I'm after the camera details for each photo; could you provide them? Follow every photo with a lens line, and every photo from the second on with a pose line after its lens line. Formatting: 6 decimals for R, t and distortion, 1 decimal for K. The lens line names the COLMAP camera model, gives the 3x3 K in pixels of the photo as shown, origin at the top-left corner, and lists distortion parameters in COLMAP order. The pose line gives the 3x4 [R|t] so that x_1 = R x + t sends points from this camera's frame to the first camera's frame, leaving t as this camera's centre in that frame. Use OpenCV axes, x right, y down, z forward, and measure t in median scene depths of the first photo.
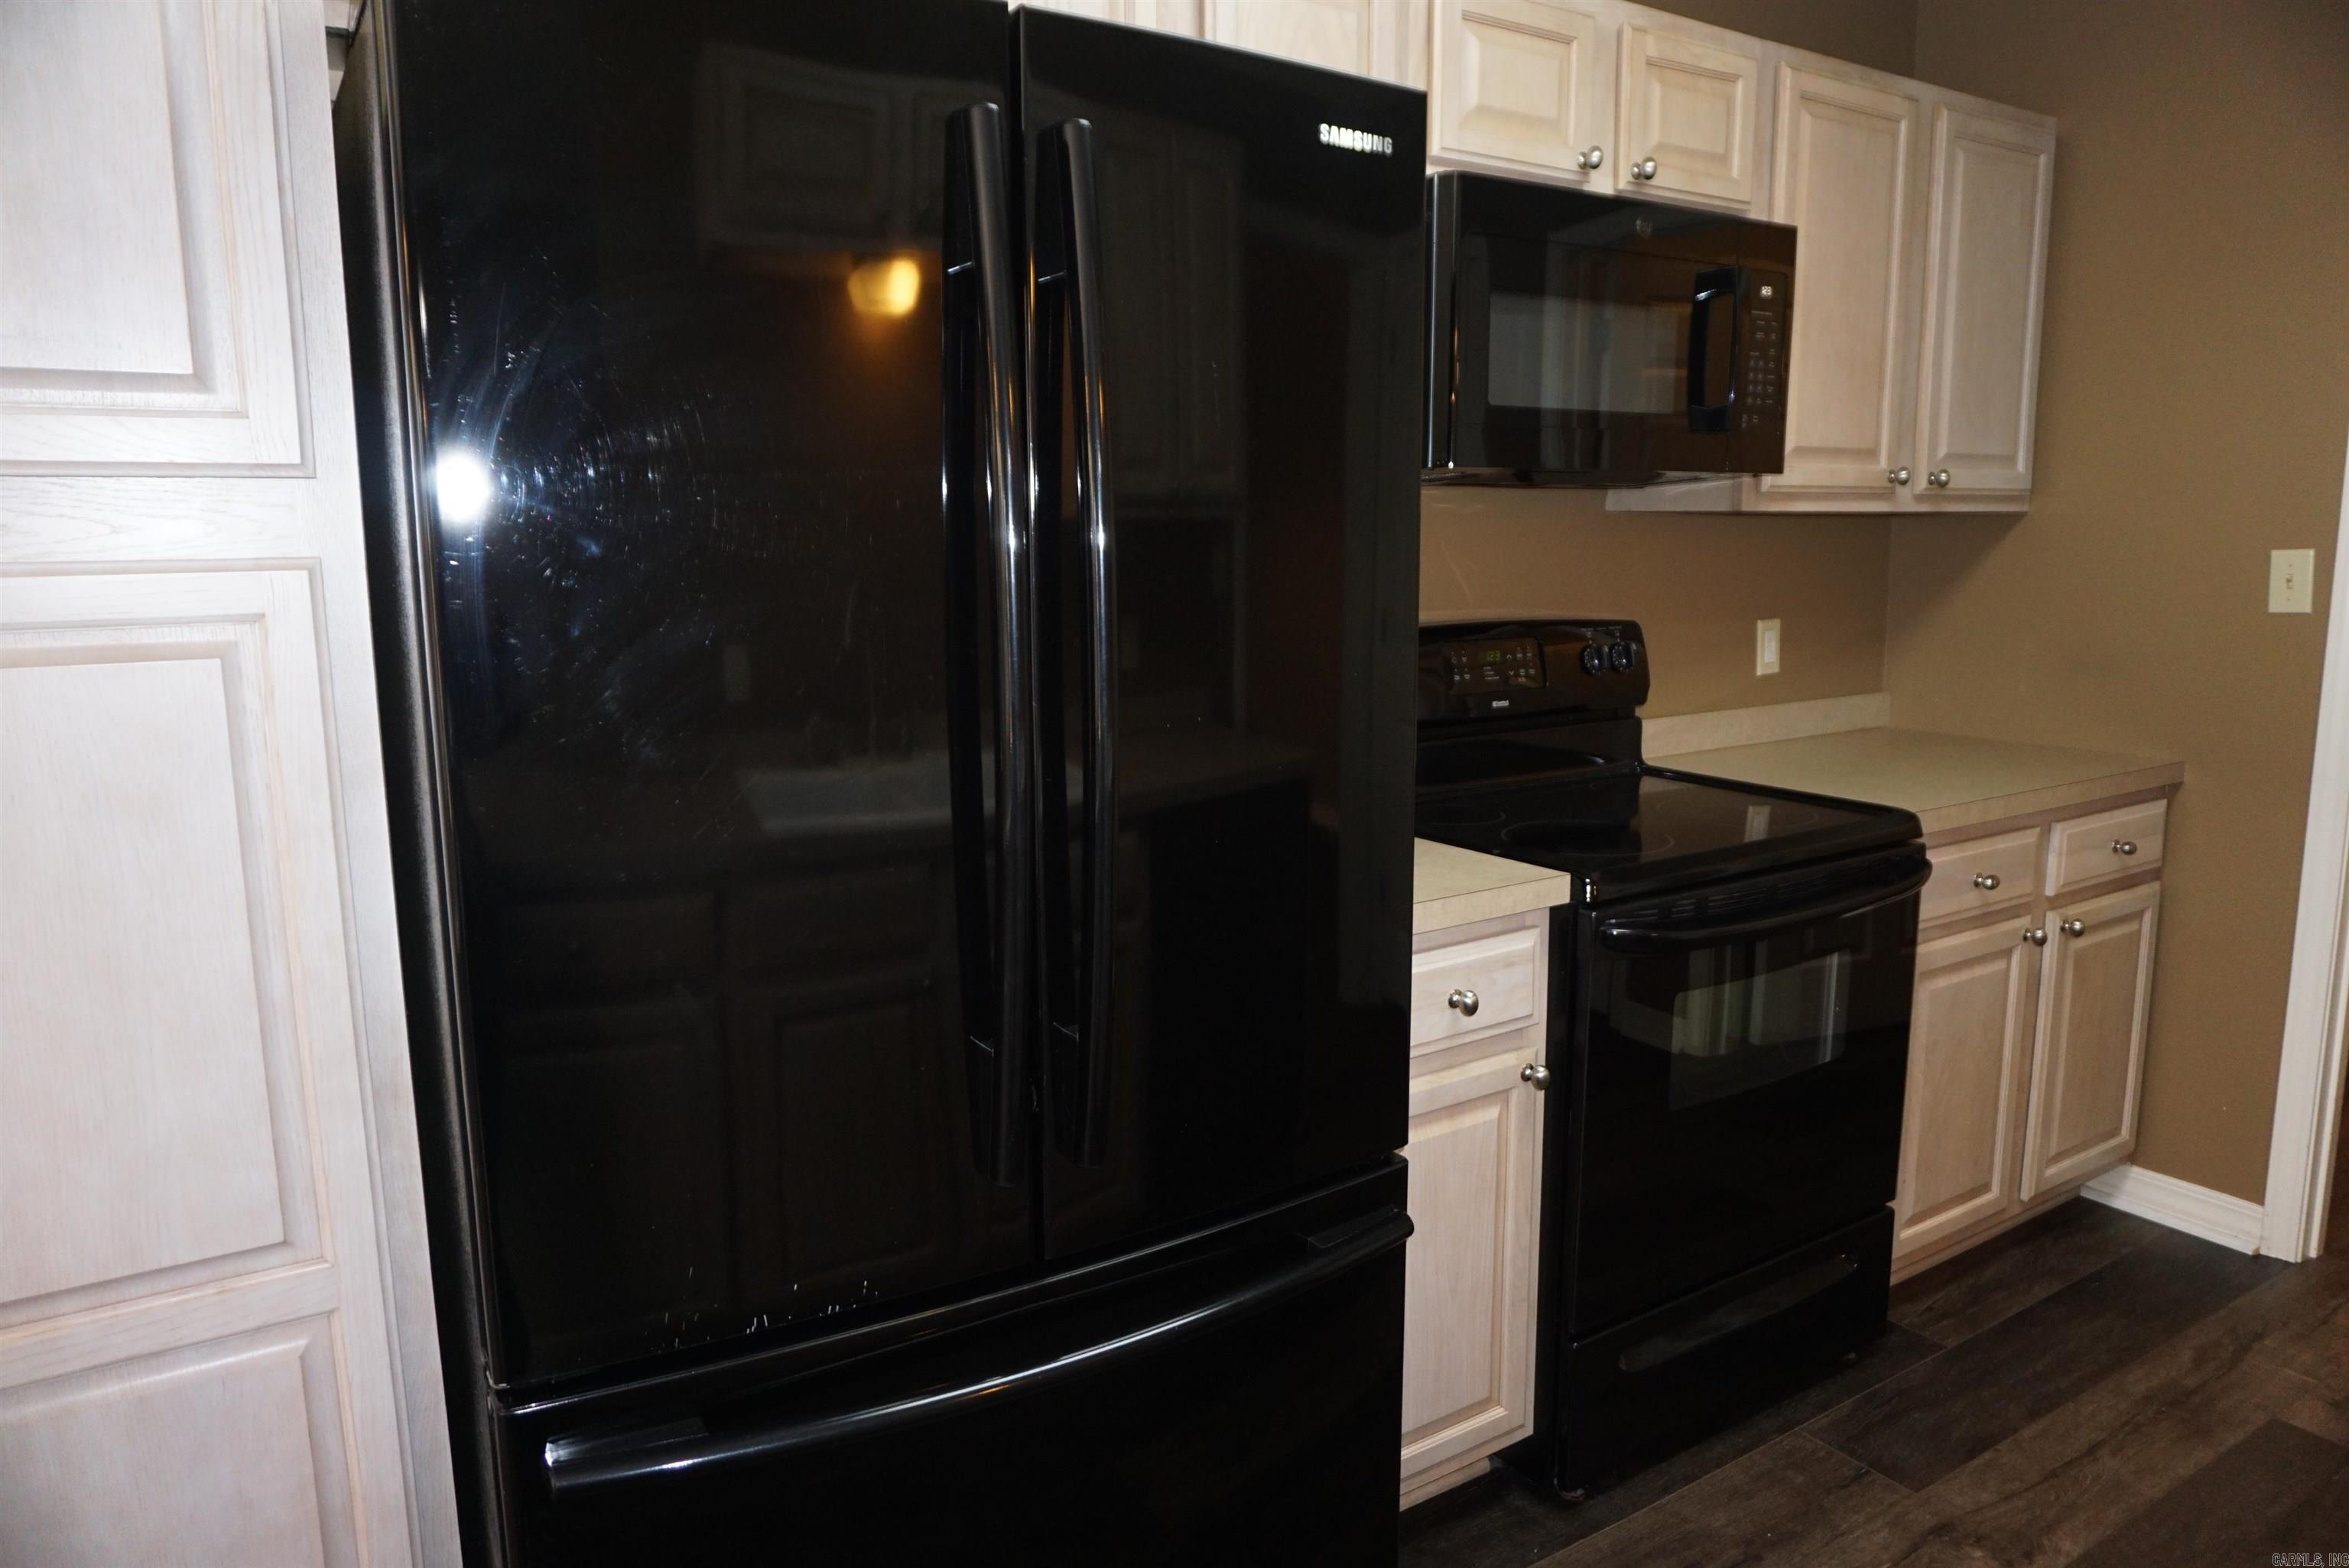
lens RADIAL K [[1548.5, 0, 1176.1], [0, 1548.5, 780.4], [0, 0, 1]] dist [-0.048859, 0.031152]
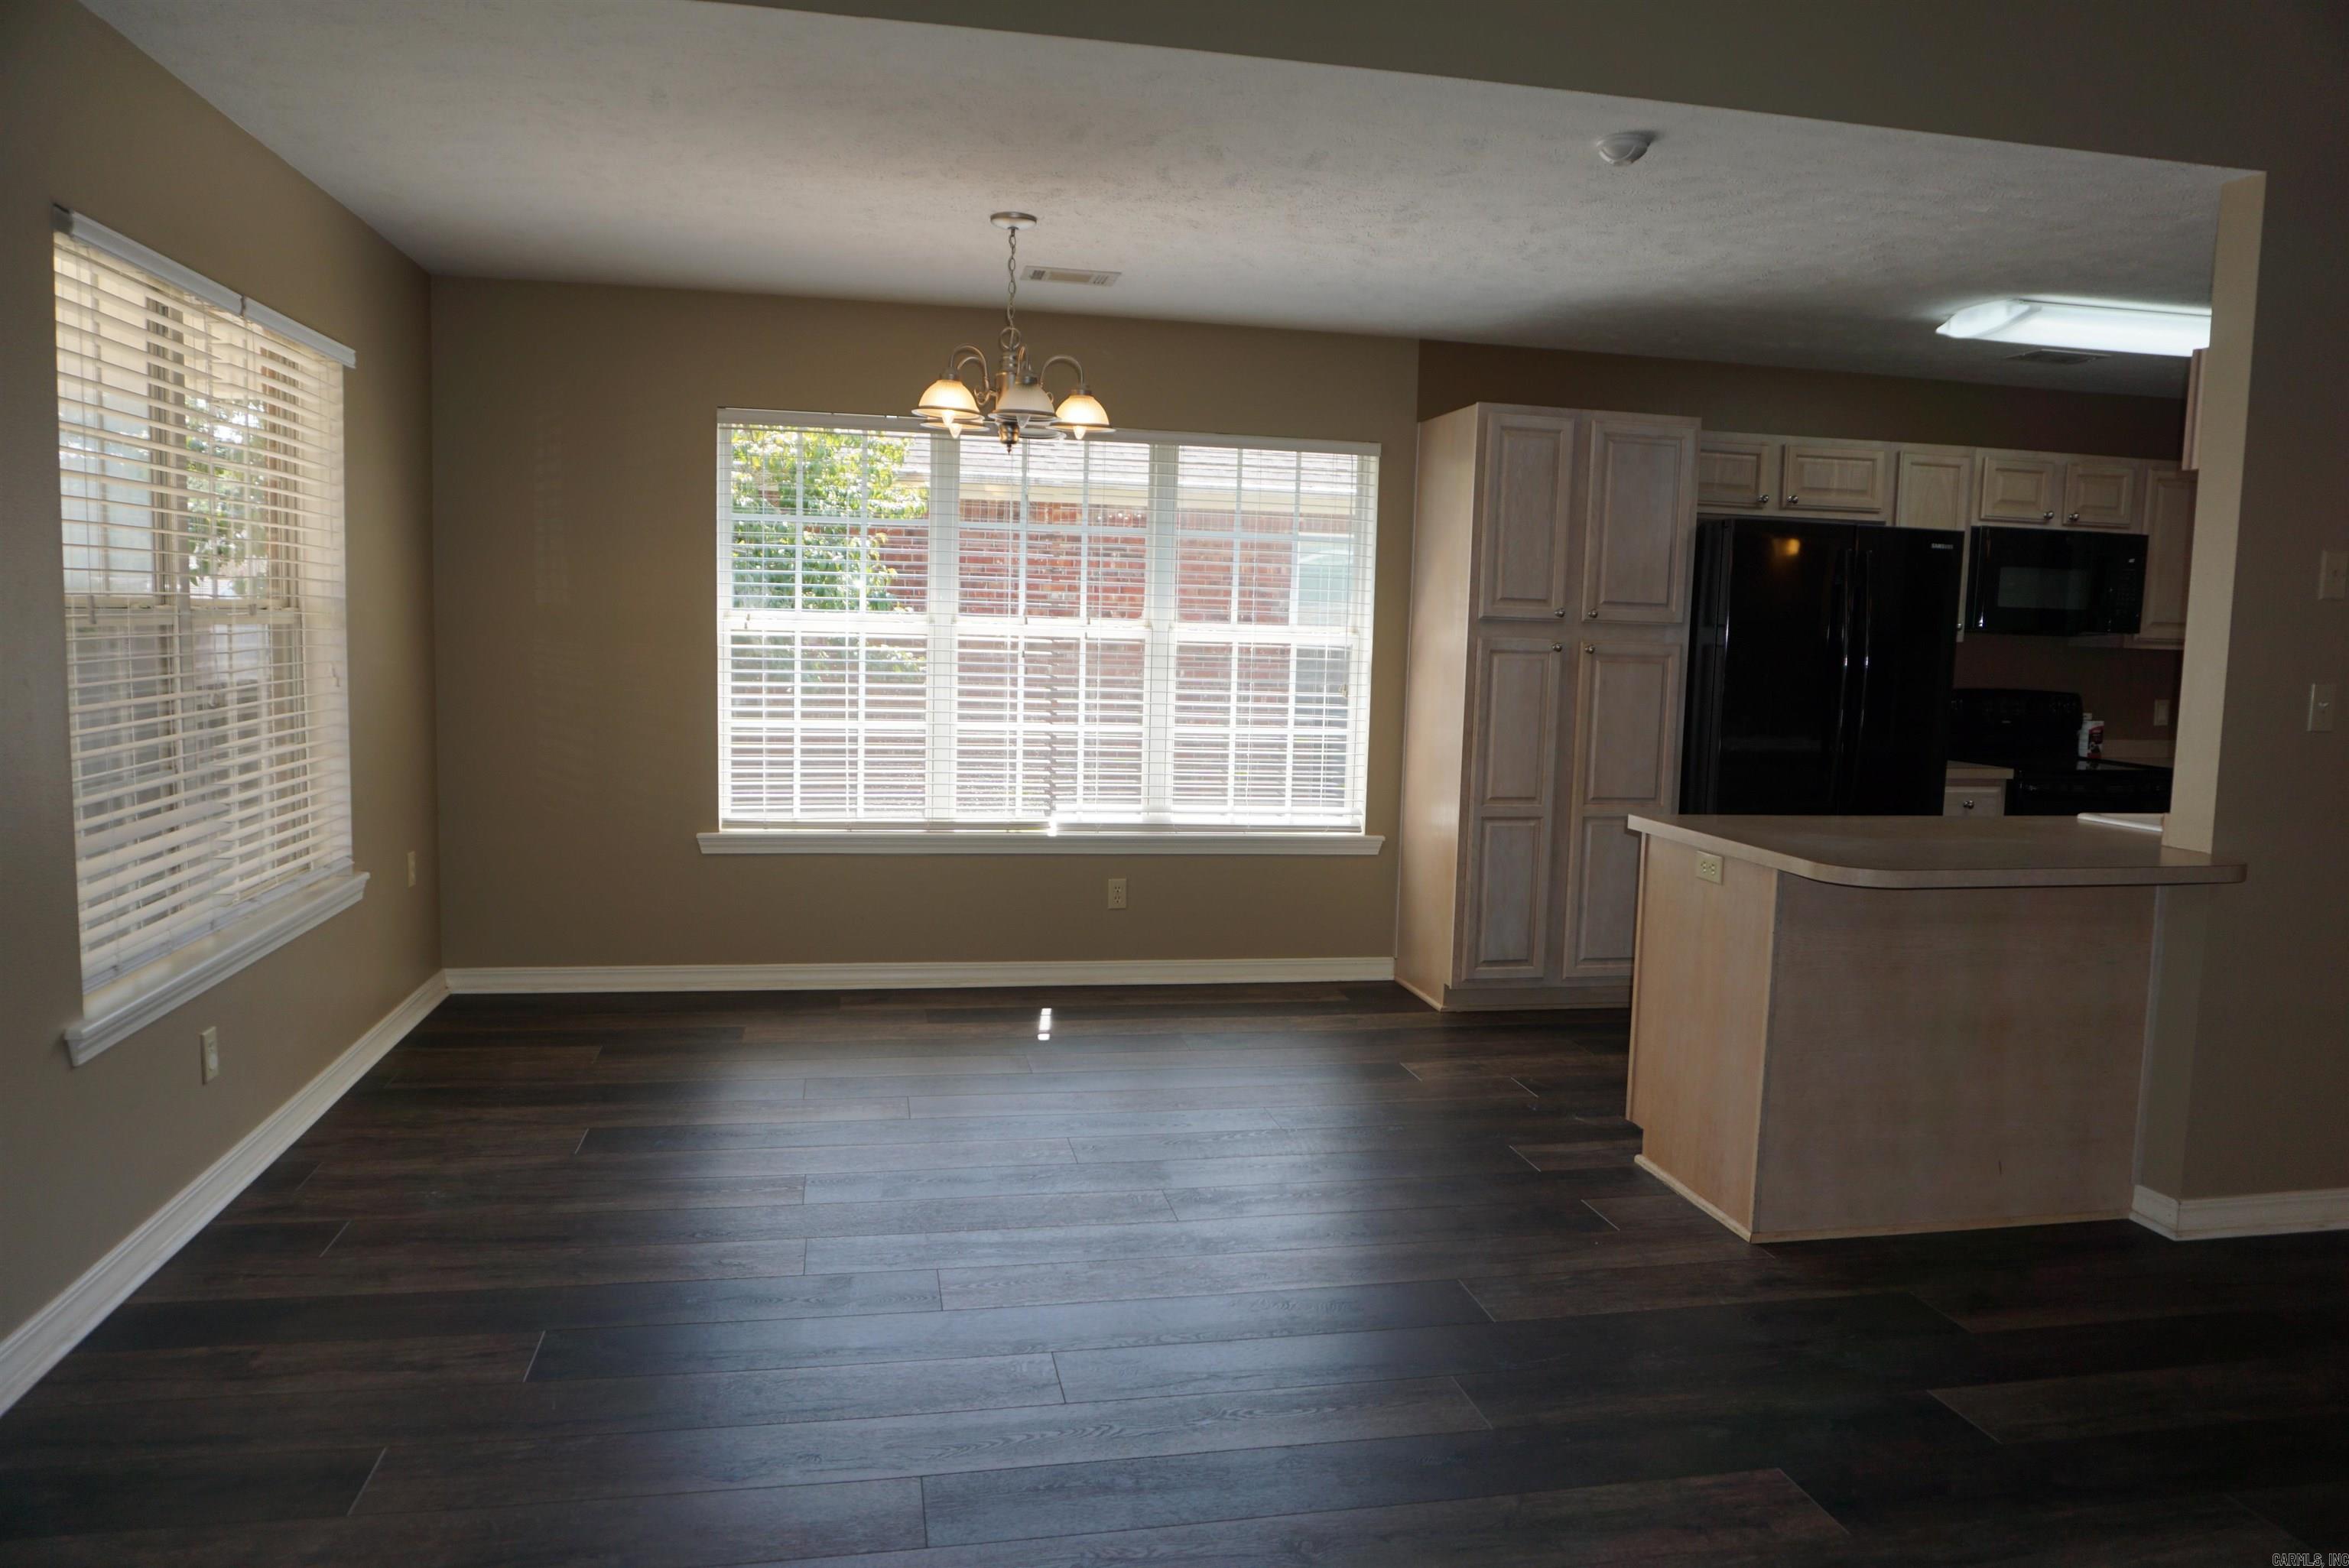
lens RADIAL K [[1548.5, 0, 1171.5], [0, 1548.5, 783.8], [0, 0, 1]] dist [-0.048859, 0.031152]
pose [[0.928920, 0.068912, -0.363811, -0.137799], [-0.093921, 0.994248, -0.051481, 0.314383], [0.358171, 0.081991, 0.930049, -1.831818]]
